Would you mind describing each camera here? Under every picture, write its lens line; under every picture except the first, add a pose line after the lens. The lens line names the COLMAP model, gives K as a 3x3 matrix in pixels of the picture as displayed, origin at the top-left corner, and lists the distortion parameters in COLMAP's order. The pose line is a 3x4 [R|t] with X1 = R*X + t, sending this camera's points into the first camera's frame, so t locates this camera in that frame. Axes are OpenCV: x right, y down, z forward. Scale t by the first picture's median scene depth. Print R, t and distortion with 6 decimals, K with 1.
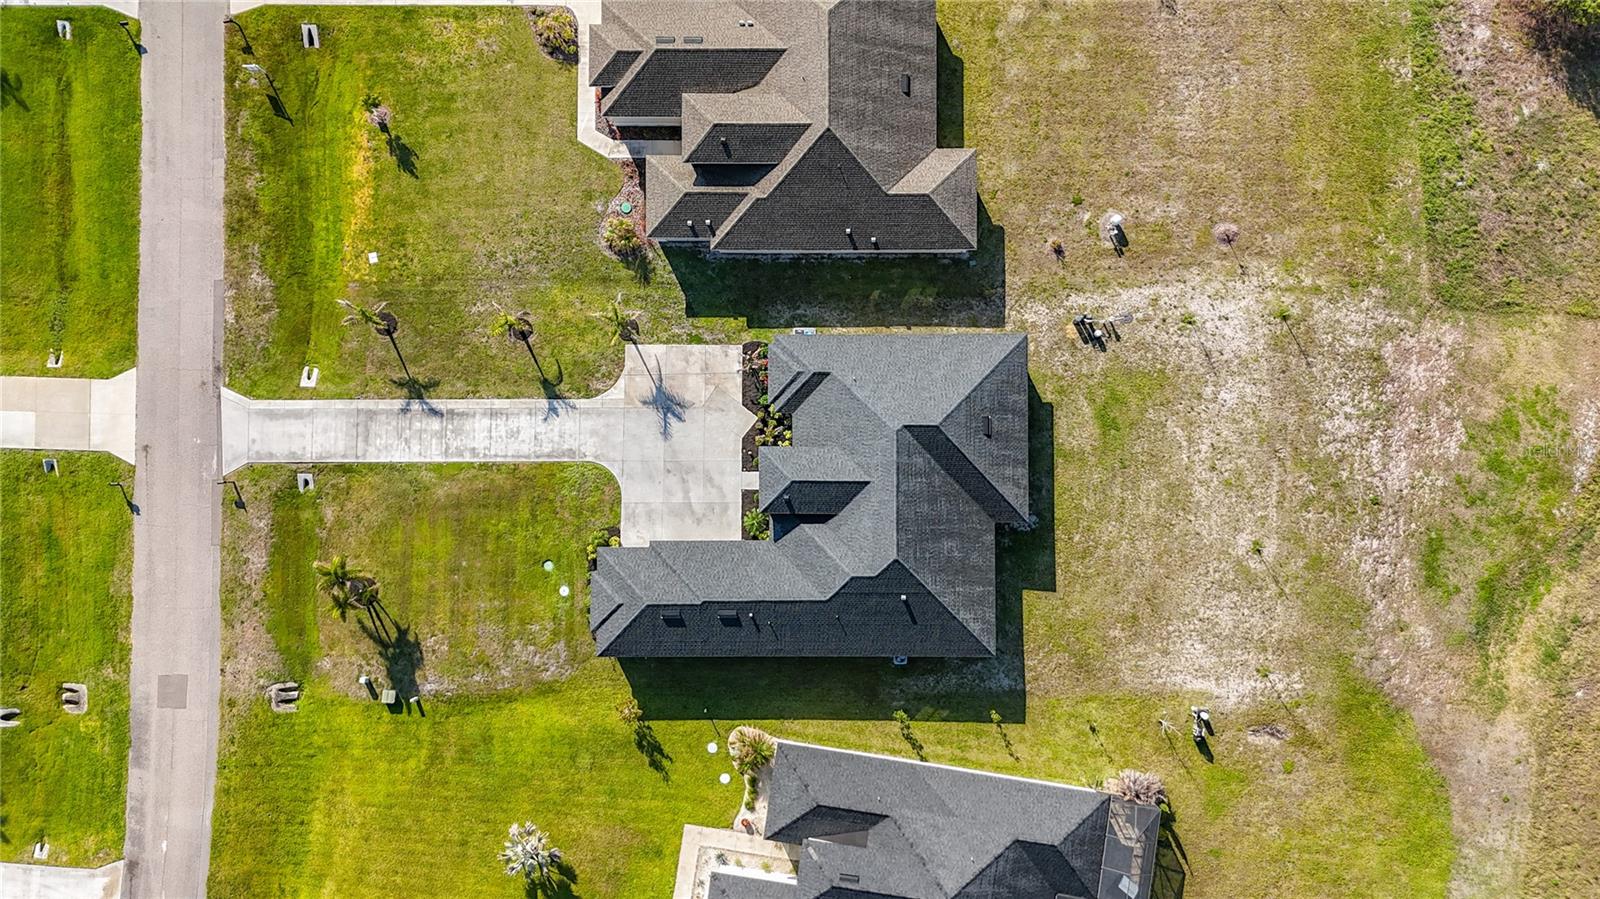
lens RADIAL K [[1172.4, 0, 808.4], [0, 1172.4, 444.5], [0, 0, 1]] dist [0.107221, -0.152208]
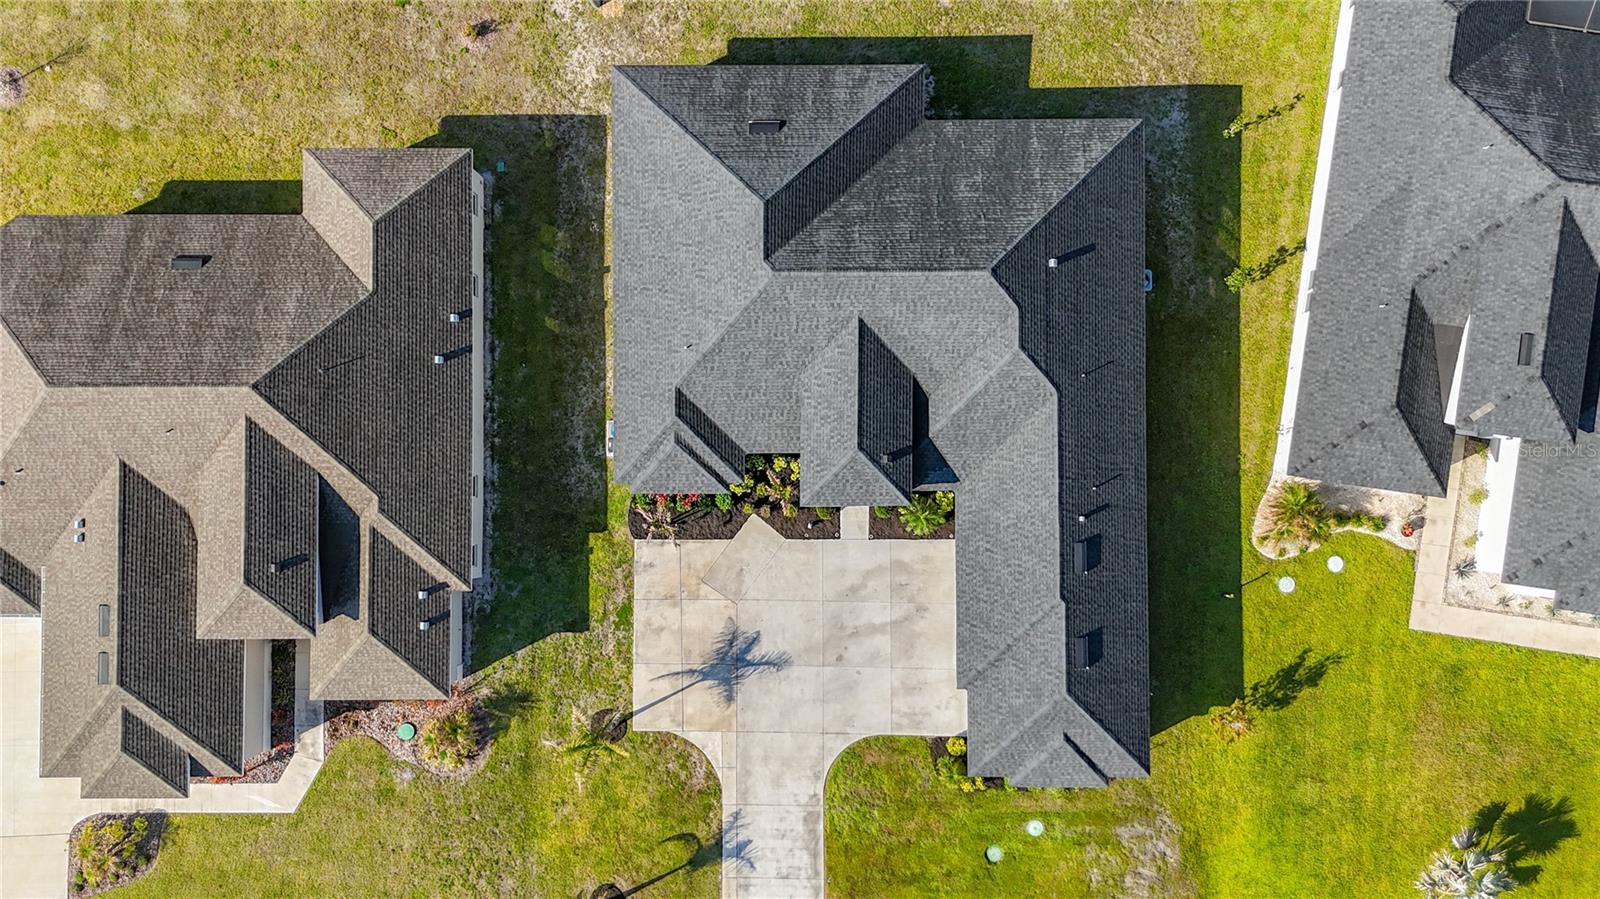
lens RADIAL K [[1190.2, 0, 834.1], [0, 1190.2, 494.4], [0, 0, 1]] dist [0.067721, -0.063036]
pose [[-0.001901, -0.999714, 0.023859, -0.048334], [0.999287, -0.001000, 0.037739, -0.003865], [-0.037705, 0.023914, 0.999003, 0.377528]]
